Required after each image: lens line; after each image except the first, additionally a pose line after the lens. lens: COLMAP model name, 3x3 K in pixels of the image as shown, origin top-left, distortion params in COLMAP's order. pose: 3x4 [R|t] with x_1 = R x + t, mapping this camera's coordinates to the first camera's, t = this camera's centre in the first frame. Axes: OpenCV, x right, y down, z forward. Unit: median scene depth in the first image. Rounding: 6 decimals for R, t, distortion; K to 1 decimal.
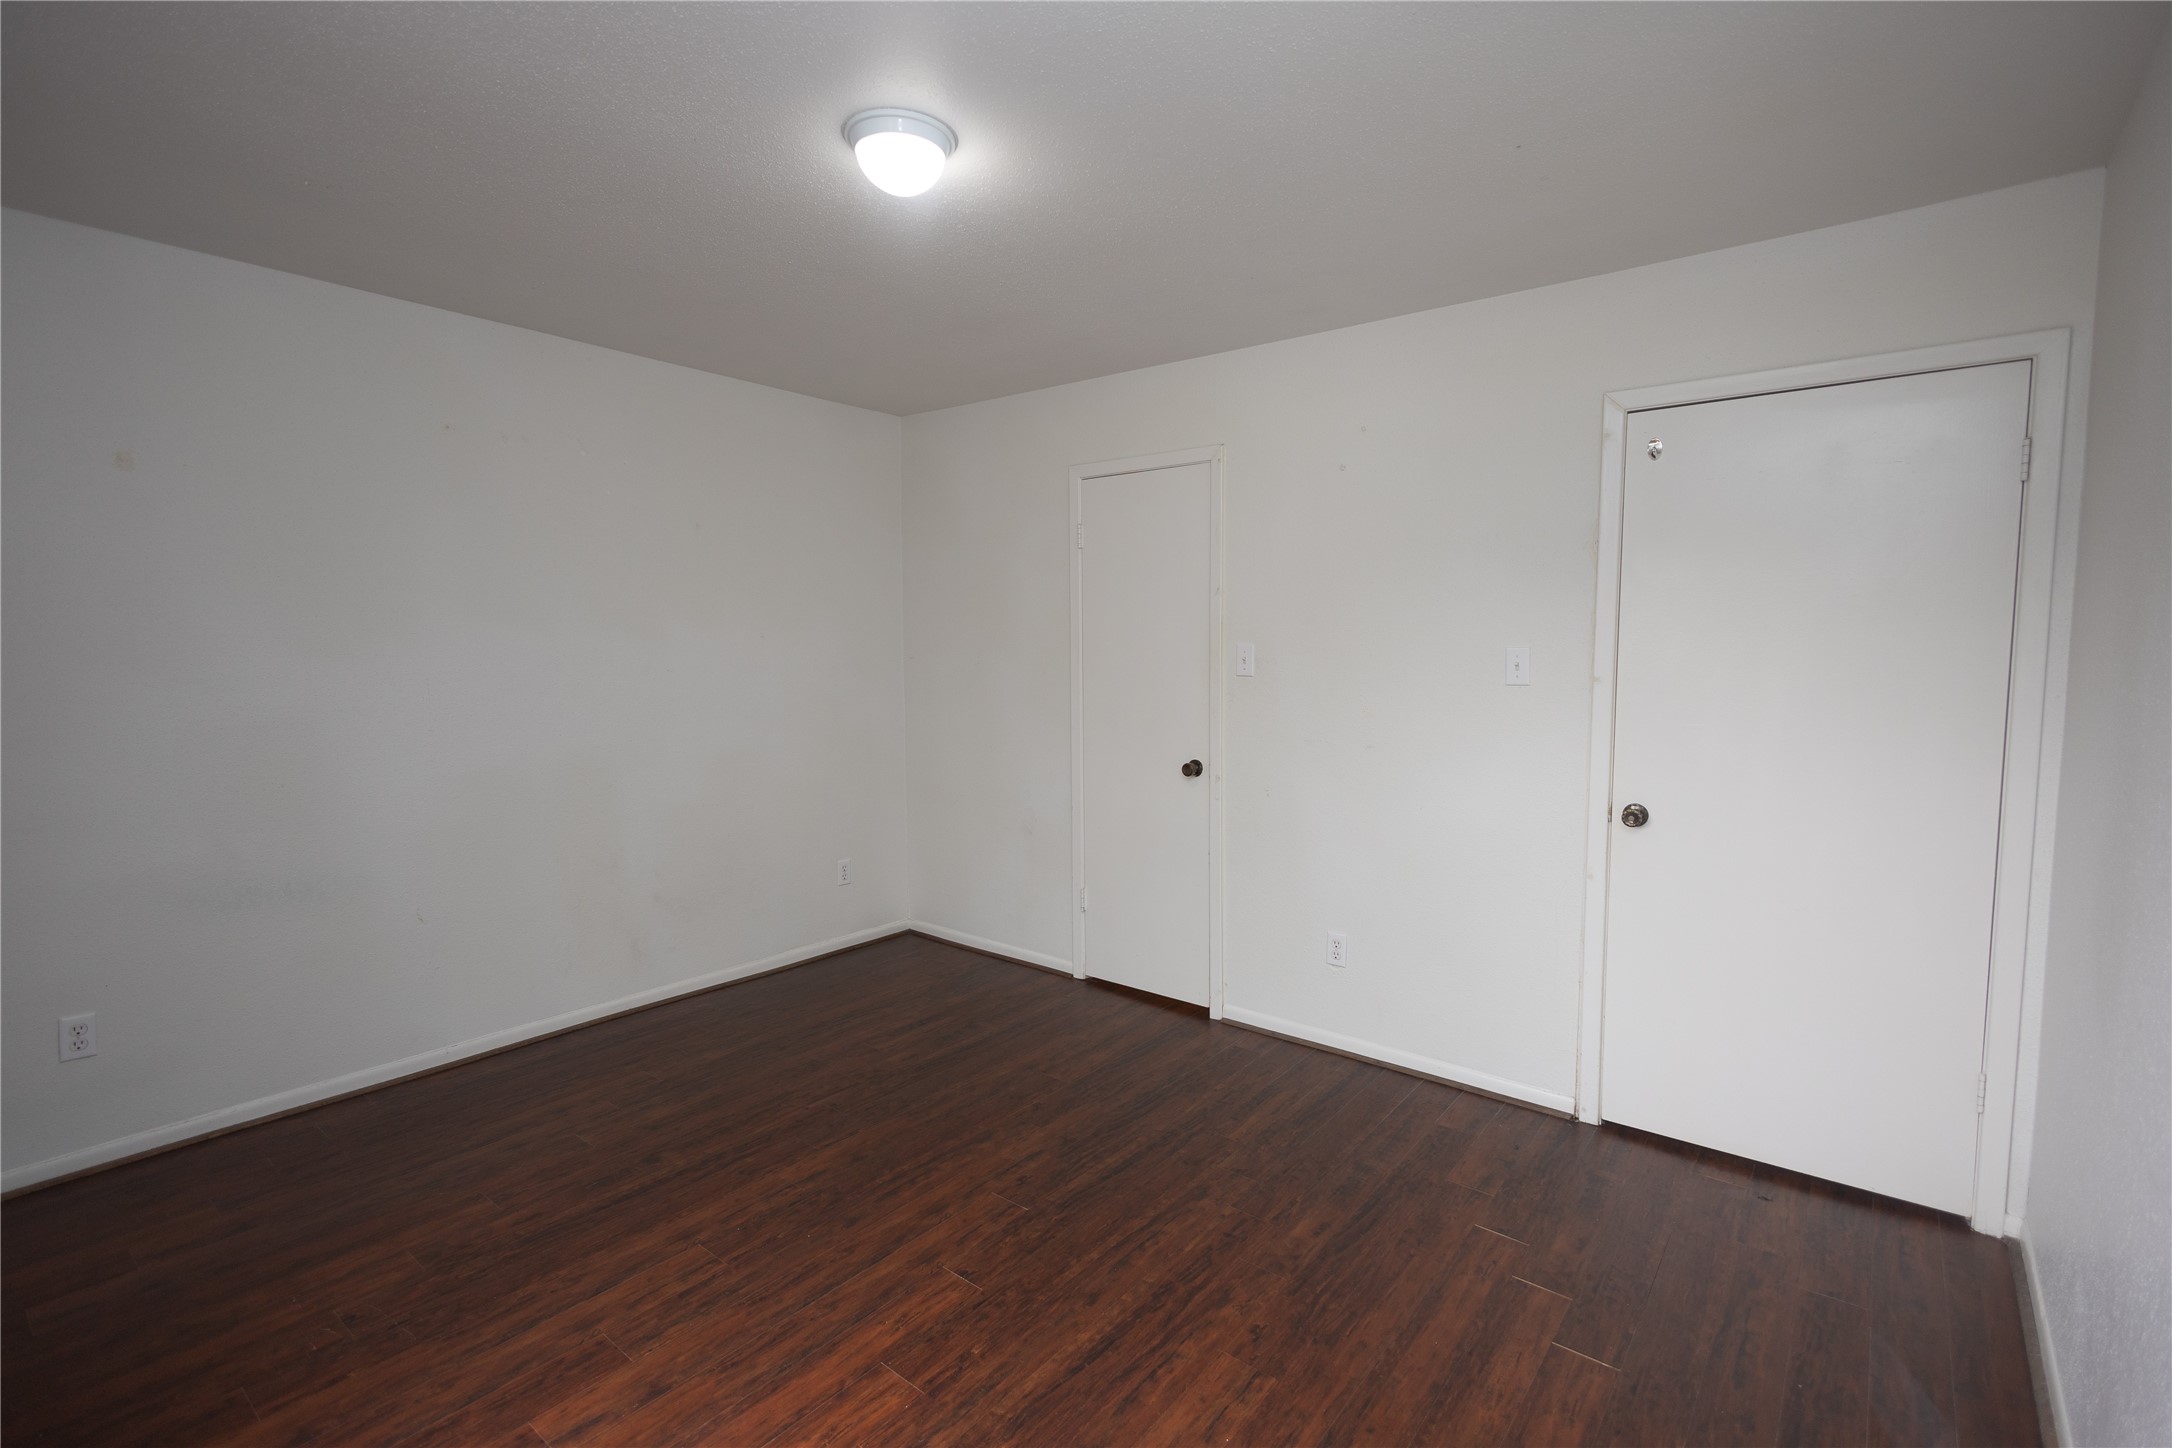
lens RADIAL K [[998.4, 0, 1079.5], [0, 998.4, 720.6], [0, 0, 1]] dist [0.015562, -0.003914]
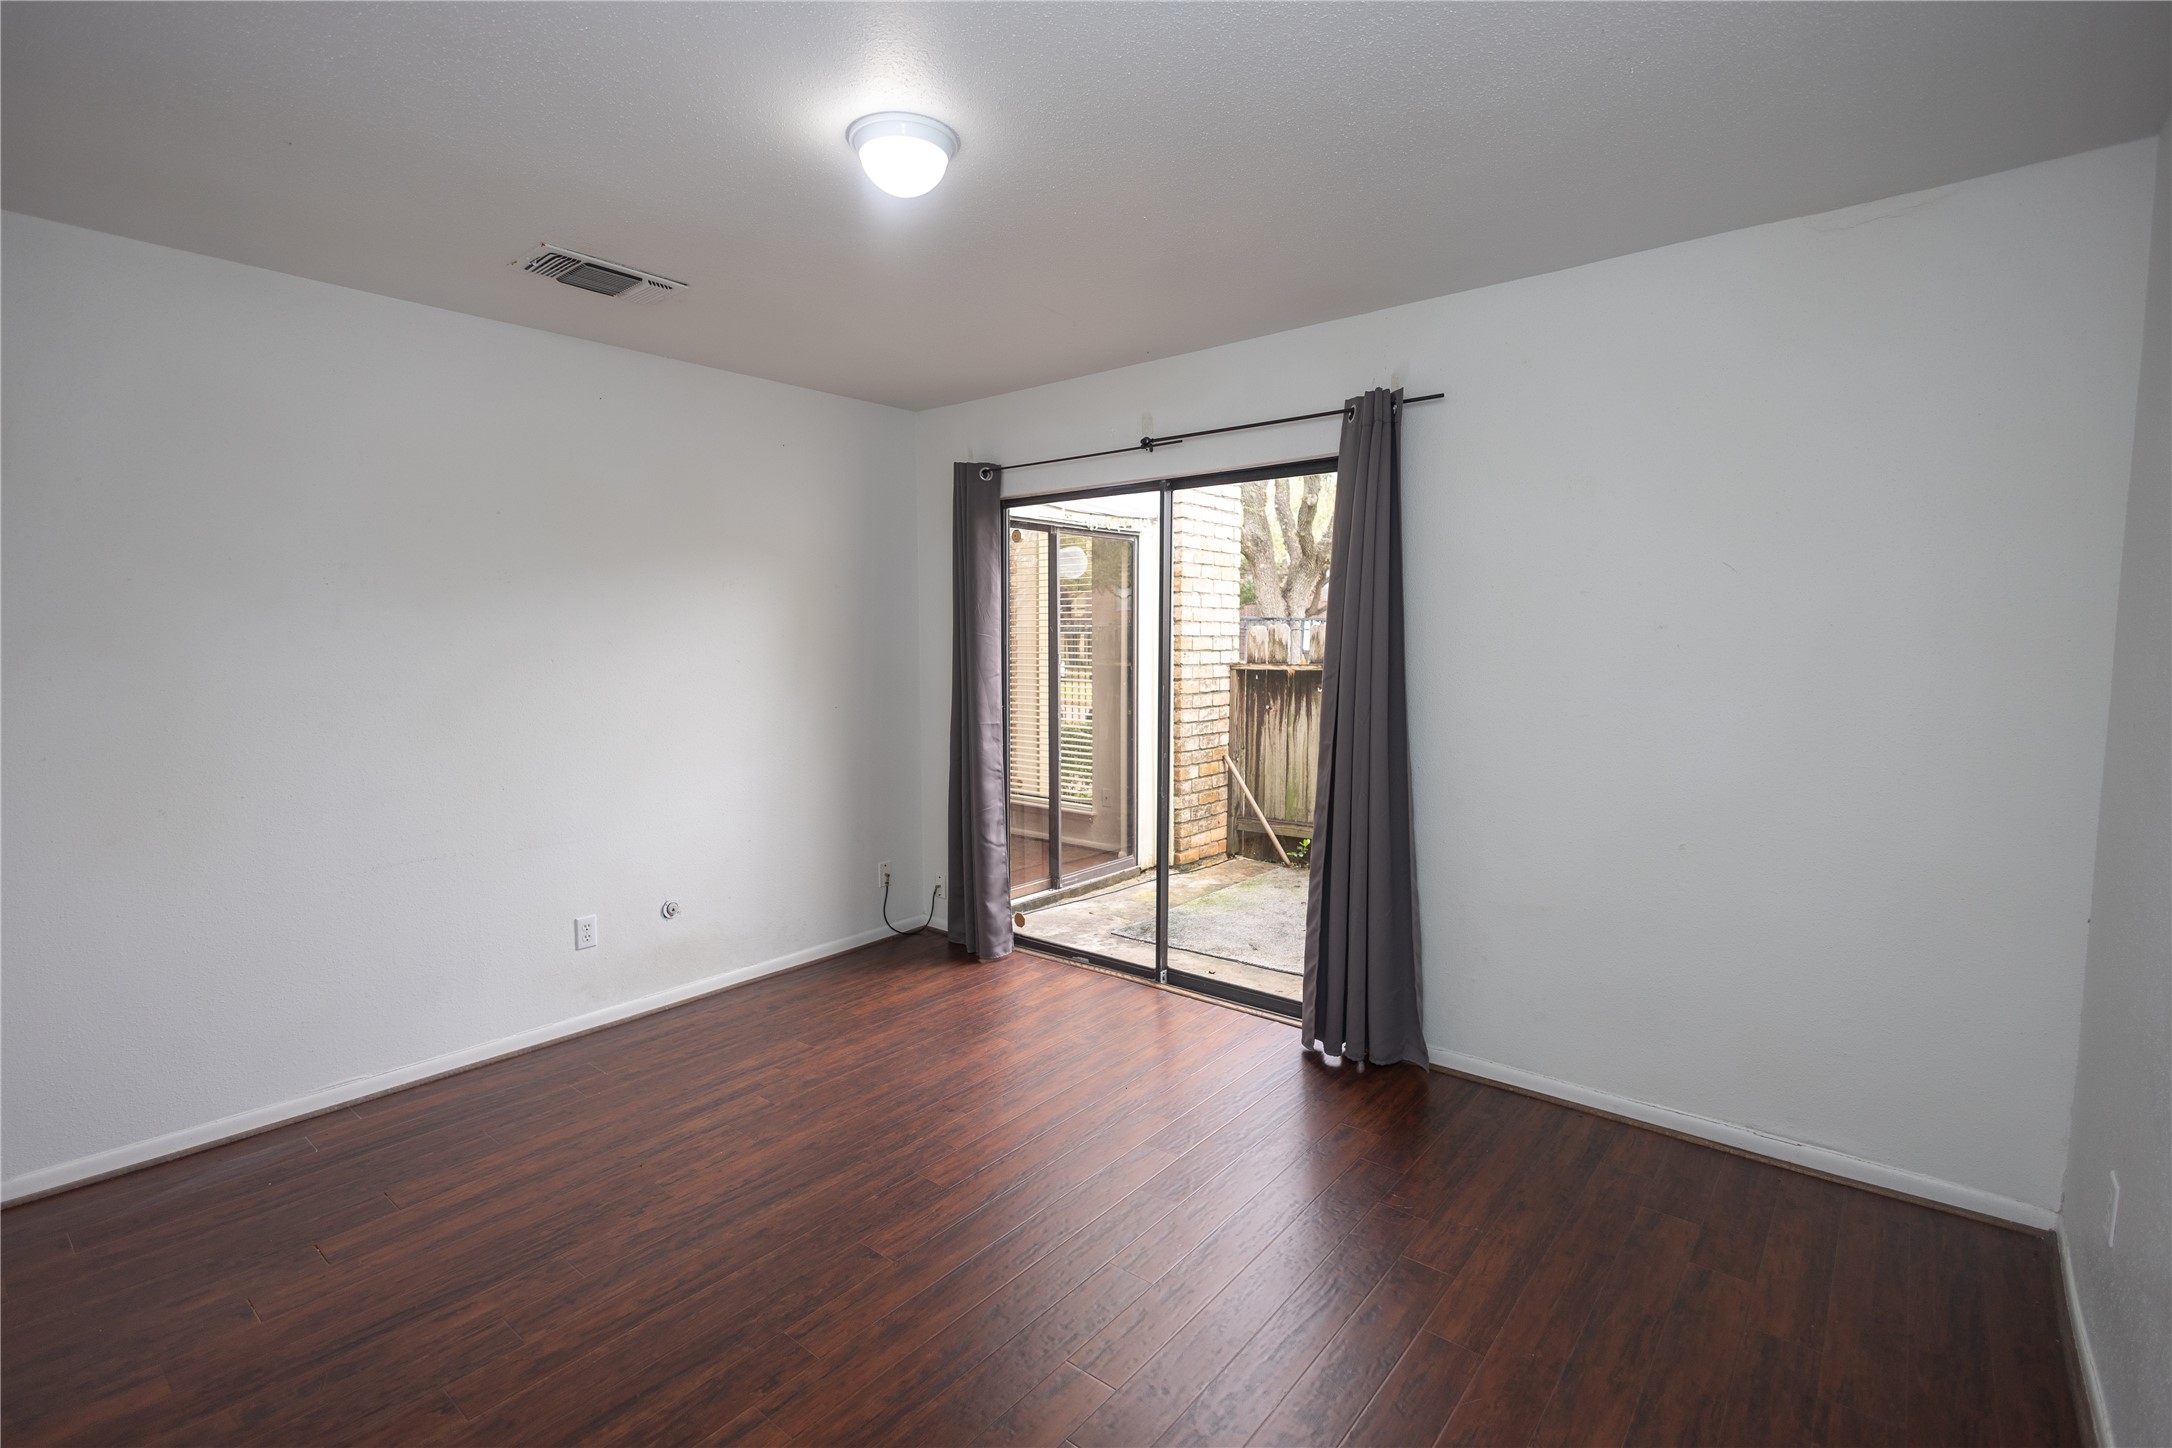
lens RADIAL K [[998.4, 0, 1085.9], [0, 998.4, 727.6], [0, 0, 1]] dist [0.015562, -0.003914]
pose [[-0.999948, -0.001184, 0.010140, -0.329954], [0.000635, 0.984111, 0.177556, -0.153204], [-0.010189, 0.177553, -0.984059, 1.847902]]
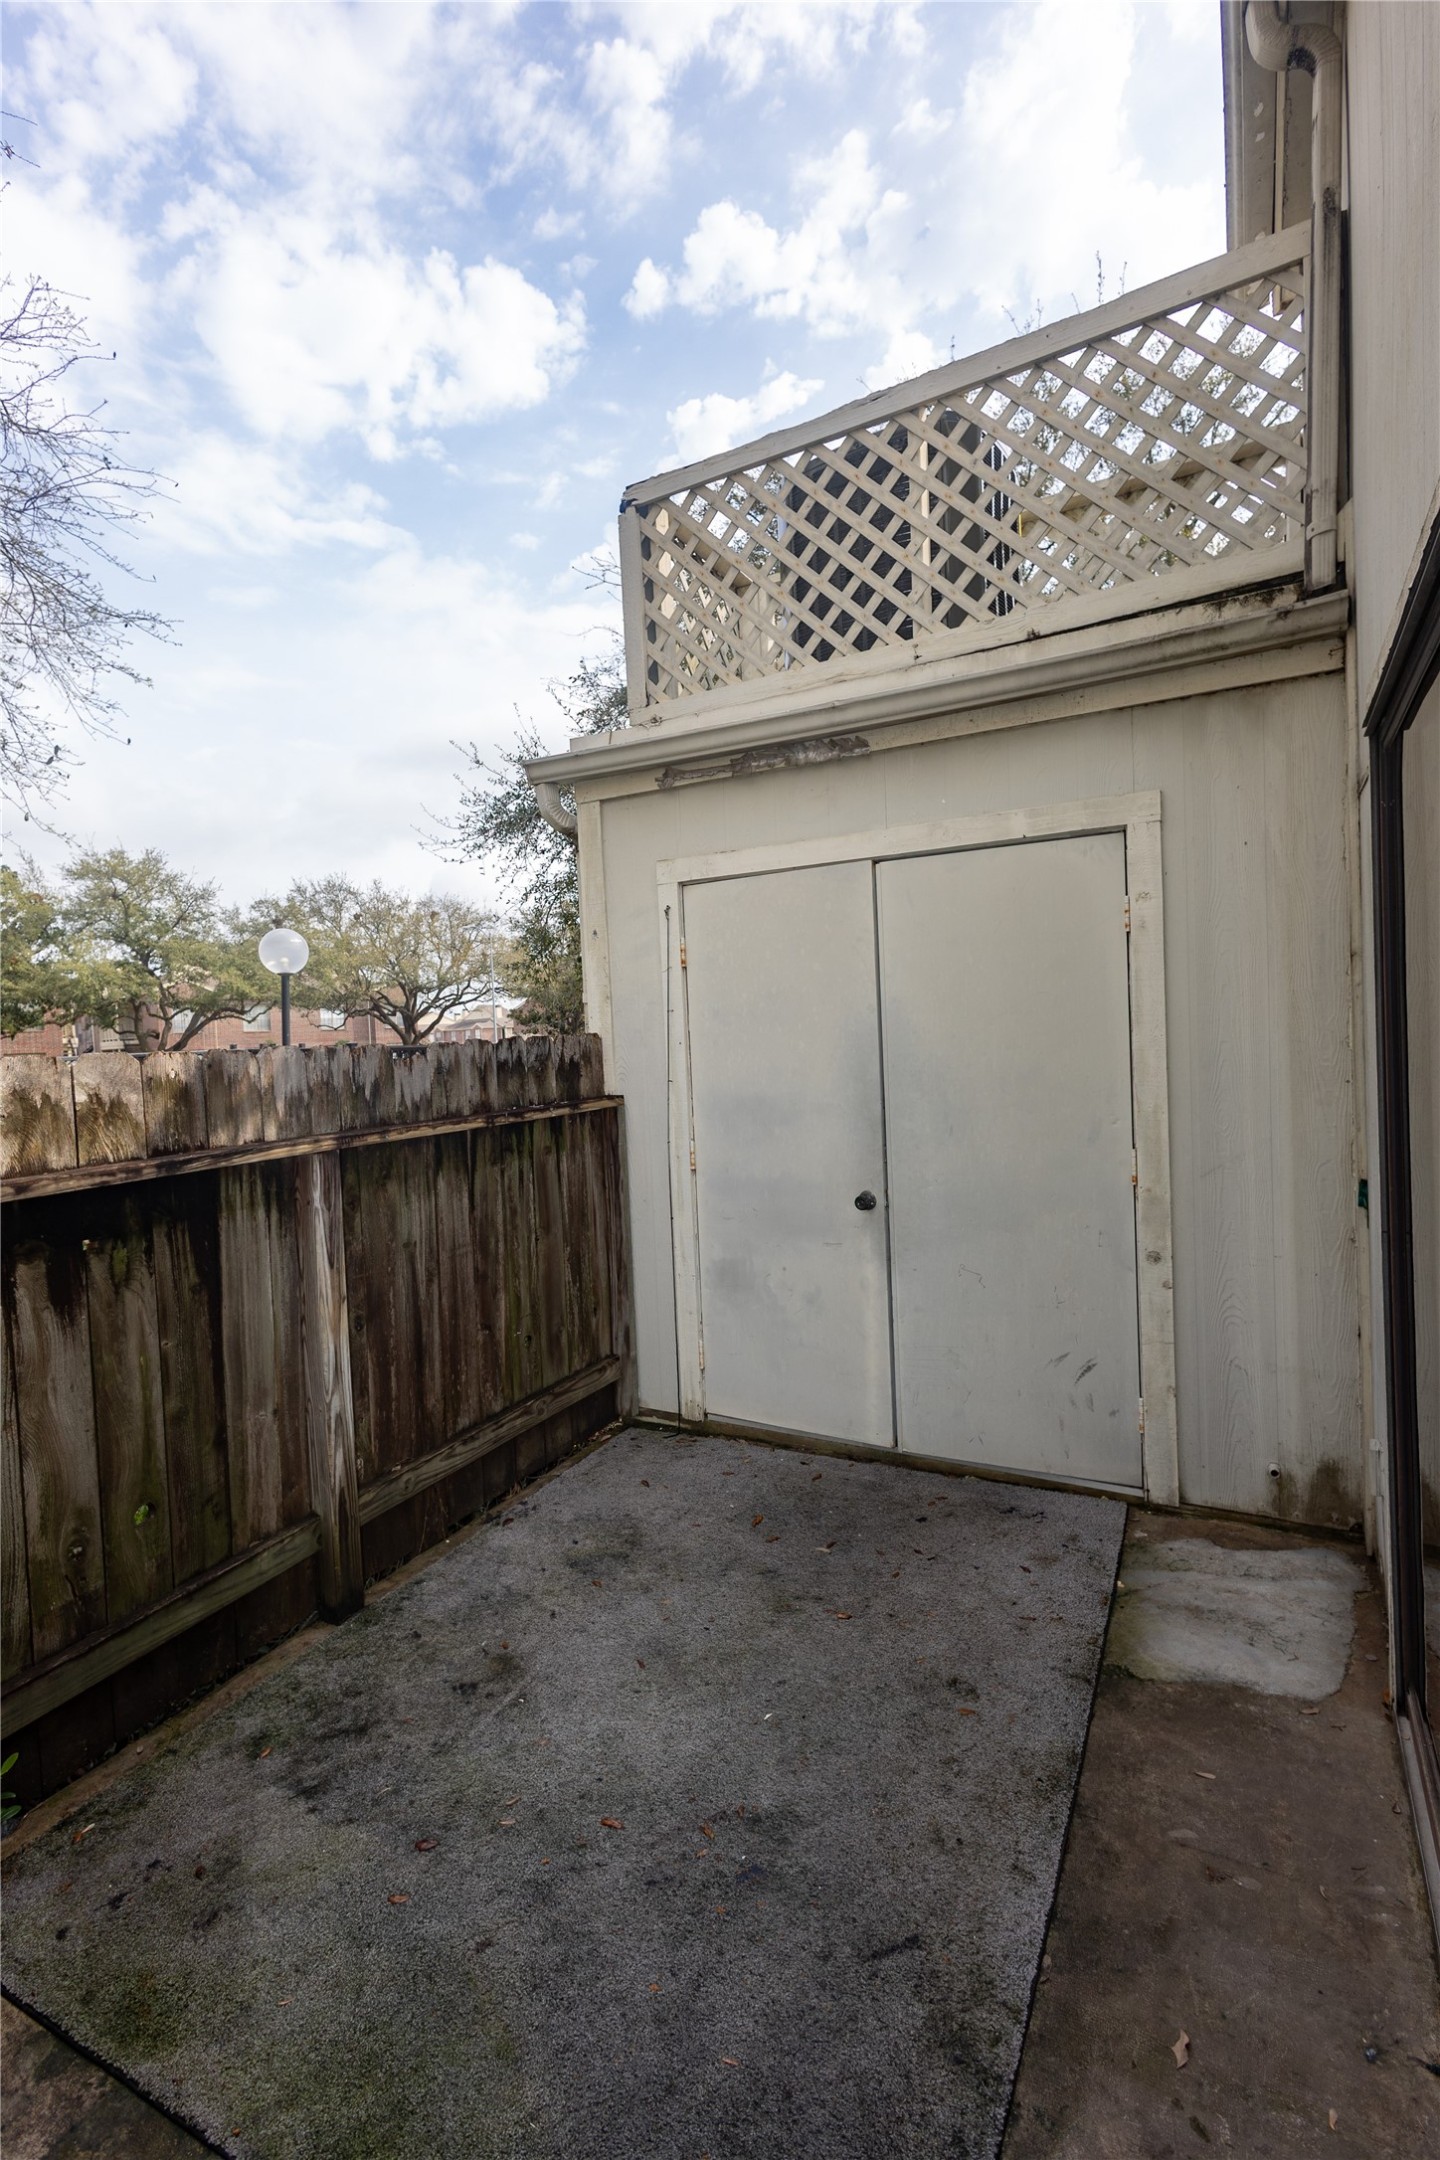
lens RADIAL K [[992.9, 0, 709.9], [0, 992.9, 1080.5], [0, 0, 1]] dist [0.015562, -0.003914]
pose [[0.172387, 0.030620, -0.984553, 0.011390], [-0.041564, 0.998853, 0.023787, 0.018178], [0.984152, 0.036821, 0.173462, -0.344283]]
